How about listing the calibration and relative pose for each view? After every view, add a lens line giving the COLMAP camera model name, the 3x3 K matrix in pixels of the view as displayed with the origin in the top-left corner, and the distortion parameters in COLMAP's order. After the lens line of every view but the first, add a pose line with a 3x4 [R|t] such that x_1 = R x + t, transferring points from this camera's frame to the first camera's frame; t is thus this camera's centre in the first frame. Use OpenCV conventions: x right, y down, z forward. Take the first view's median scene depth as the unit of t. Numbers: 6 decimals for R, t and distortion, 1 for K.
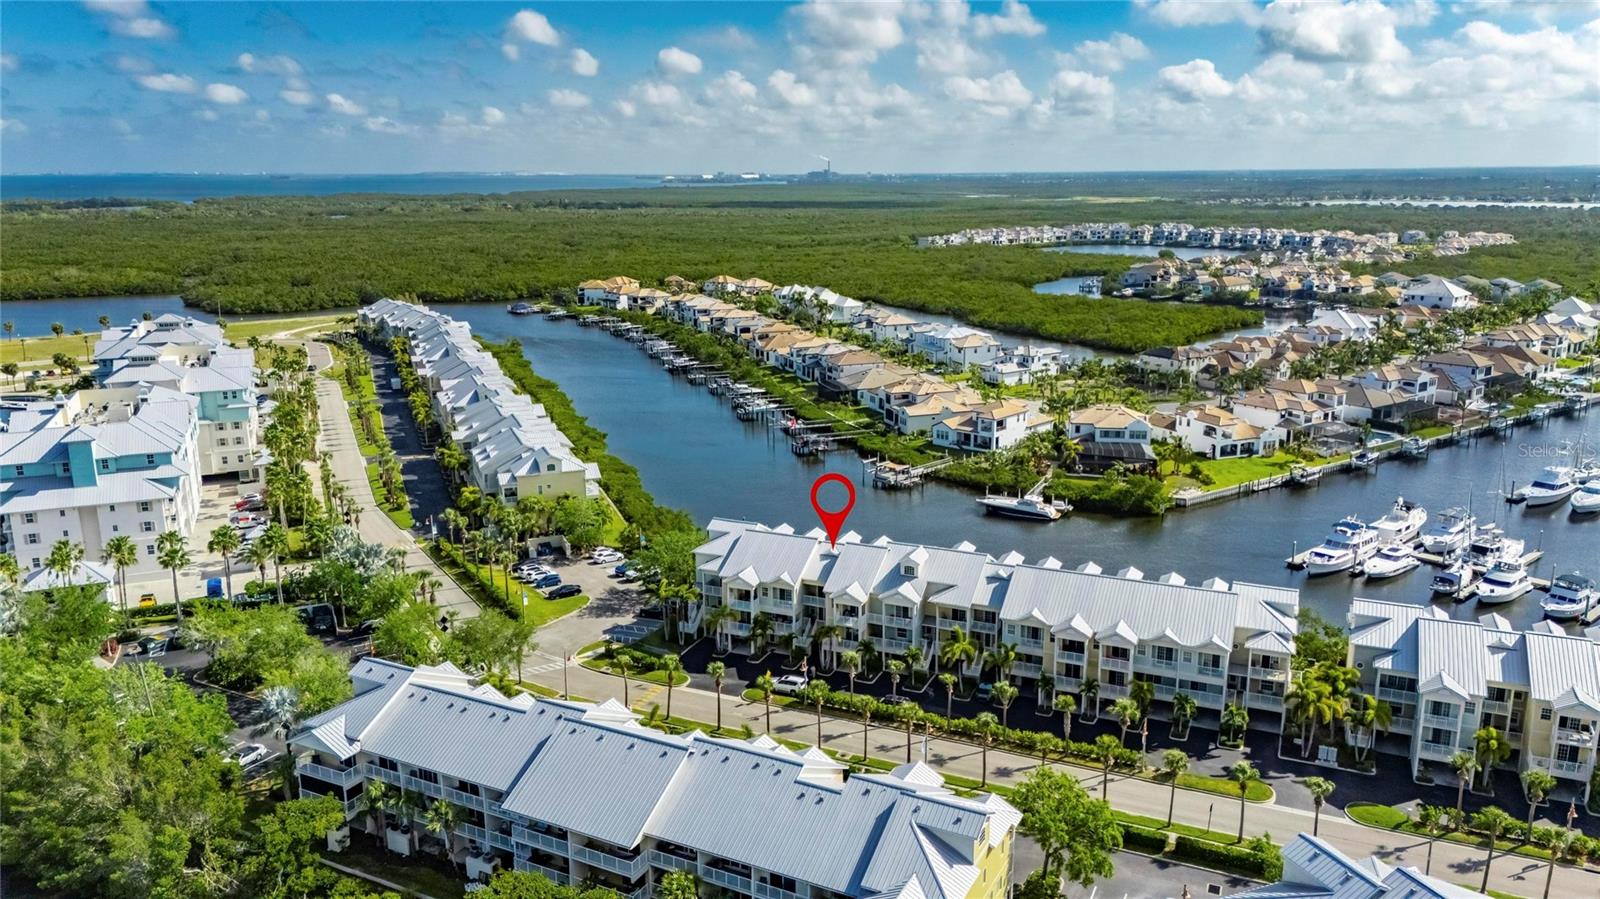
lens RADIAL K [[1158.7, 0, 813.5], [0, 1158.7, 458.1], [0, 0, 1]] dist [0.110291, -0.134686]
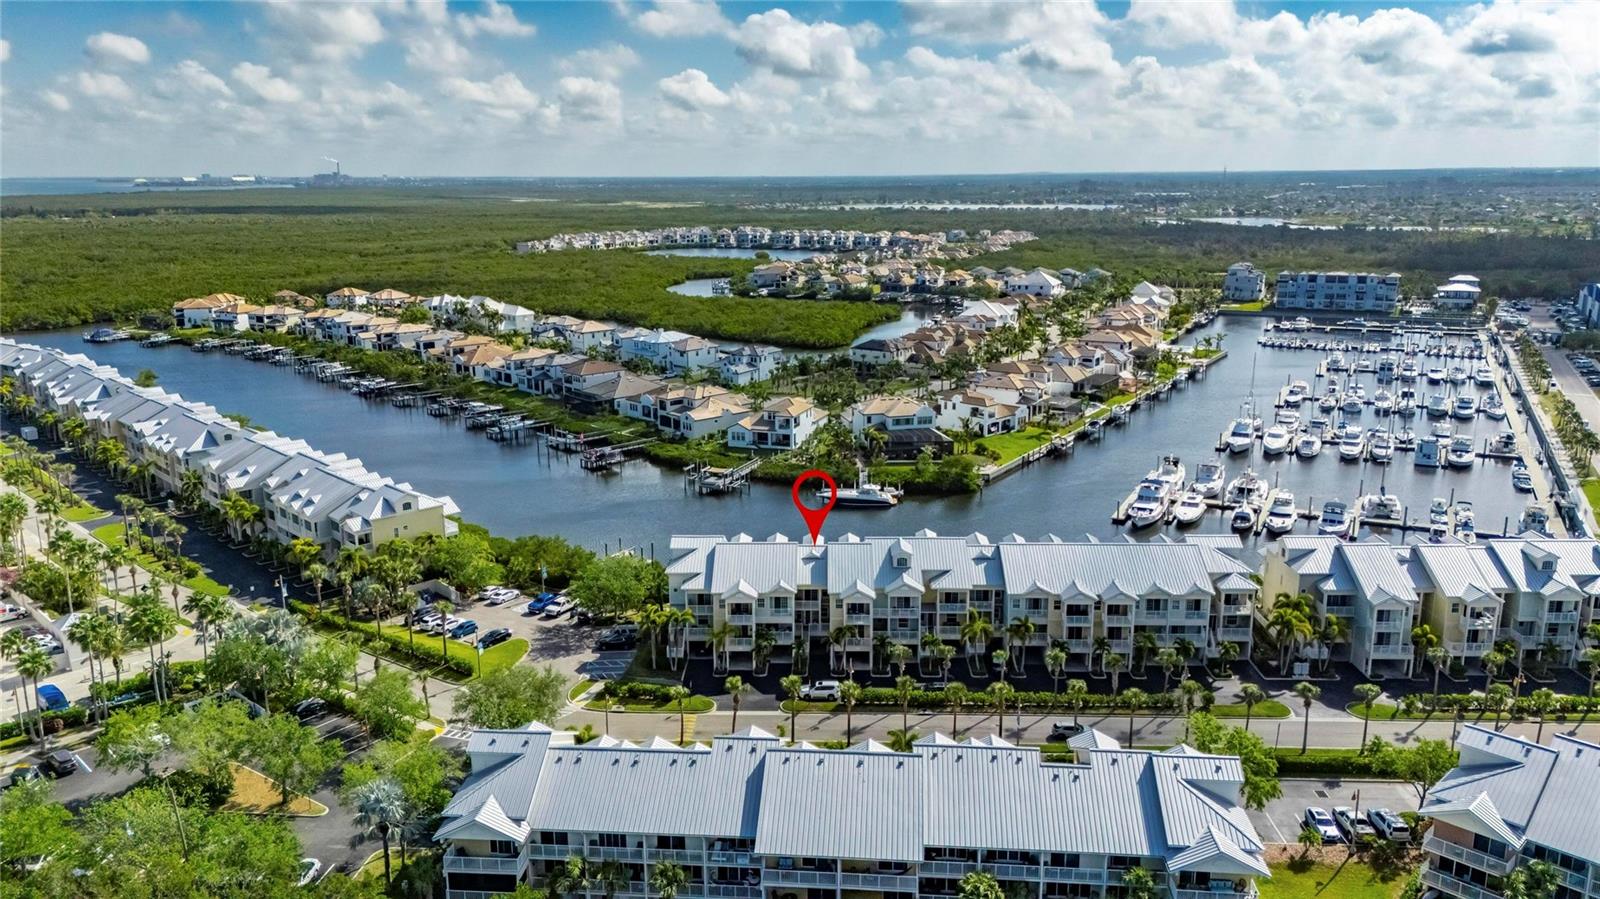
lens RADIAL K [[1158.7, 0, 813.5], [0, 1158.7, 458.1], [0, 0, 1]] dist [0.110291, -0.134686]
pose [[0.925740, -0.091542, 0.366914, -0.153955], [0.092968, 0.995573, 0.013826, -0.006906], [-0.366556, 0.021312, 0.930152, 0.030658]]
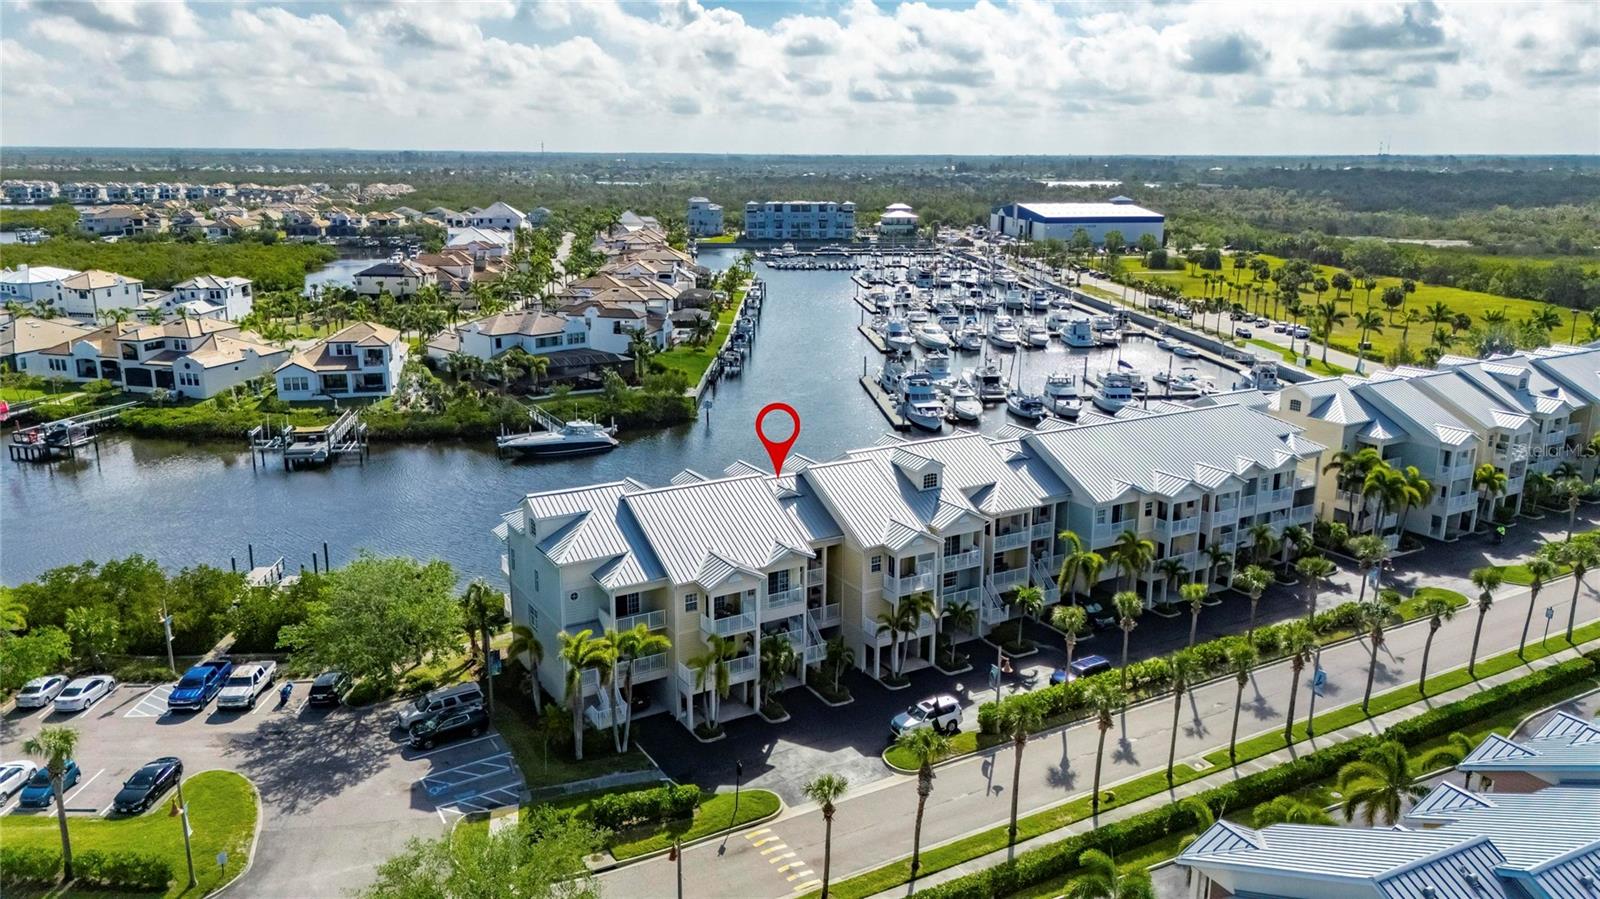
lens RADIAL K [[1158.7, 0, 813.5], [0, 1158.7, 458.1], [0, 0, 1]] dist [0.110291, -0.134686]
pose [[0.587064, -0.199856, 0.784483, -0.189247], [0.186874, 0.976331, 0.108885, 0.002447], [-0.787676, 0.082677, 0.610517, 0.286443]]
